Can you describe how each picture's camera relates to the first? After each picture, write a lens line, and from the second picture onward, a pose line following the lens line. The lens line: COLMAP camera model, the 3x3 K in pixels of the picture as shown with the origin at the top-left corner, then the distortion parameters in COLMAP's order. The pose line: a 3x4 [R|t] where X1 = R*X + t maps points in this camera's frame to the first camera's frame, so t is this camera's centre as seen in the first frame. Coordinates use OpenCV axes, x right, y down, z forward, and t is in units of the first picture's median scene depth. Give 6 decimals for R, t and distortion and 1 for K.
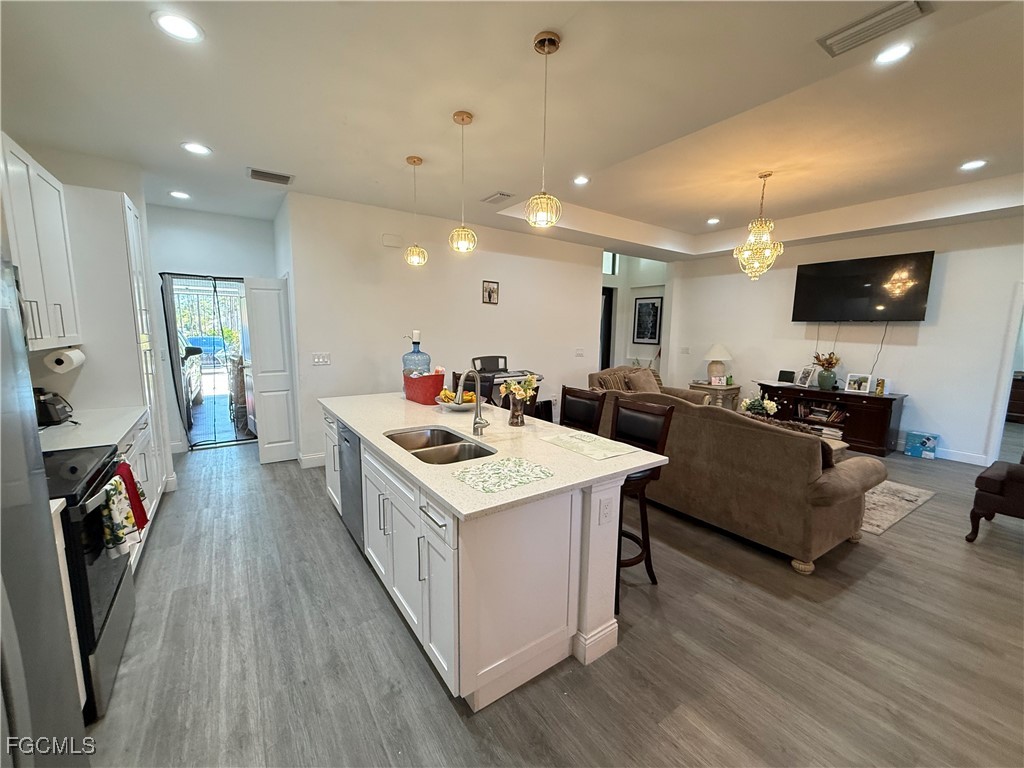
lens RADIAL K [[409.8, 0, 510.7], [0, 409.8, 380.8], [0, 0, 1]] dist [0.000842, -0.000074]
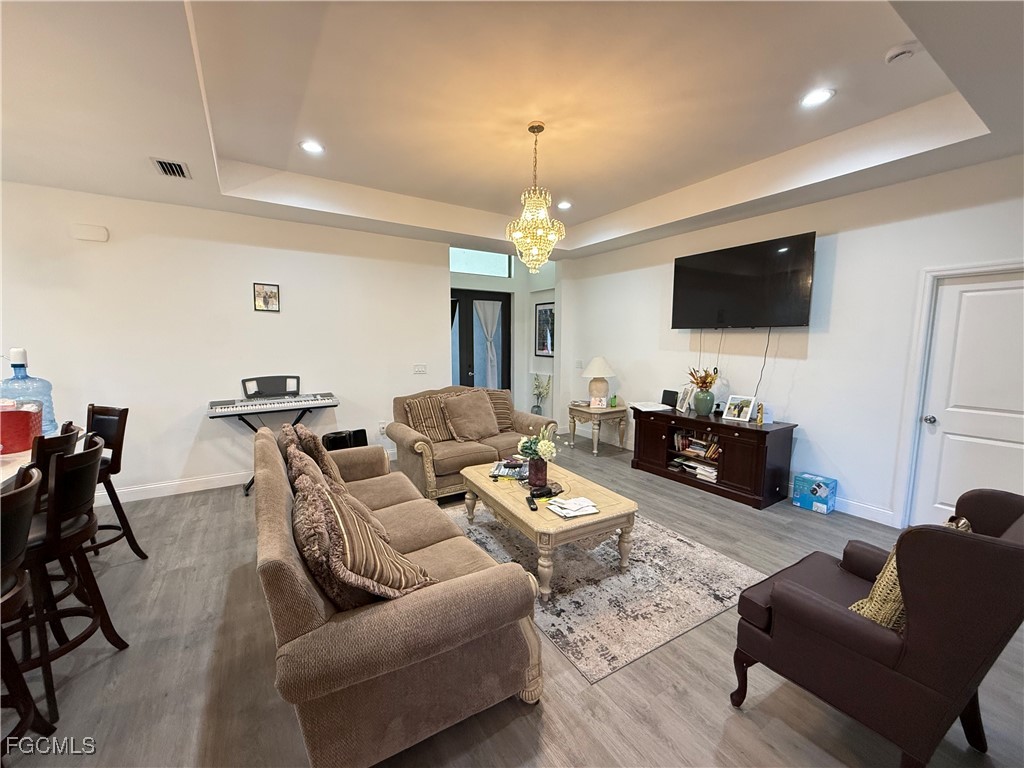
lens RADIAL K [[409.8, 0, 509.7], [0, 409.8, 380.2], [0, 0, 1]] dist [0.000842, -0.000074]
pose [[0.999179, -0.007457, -0.039812, 0.450159], [0.006386, 0.999616, -0.026949, -0.028221], [0.039997, 0.026673, 0.998844, 0.216339]]
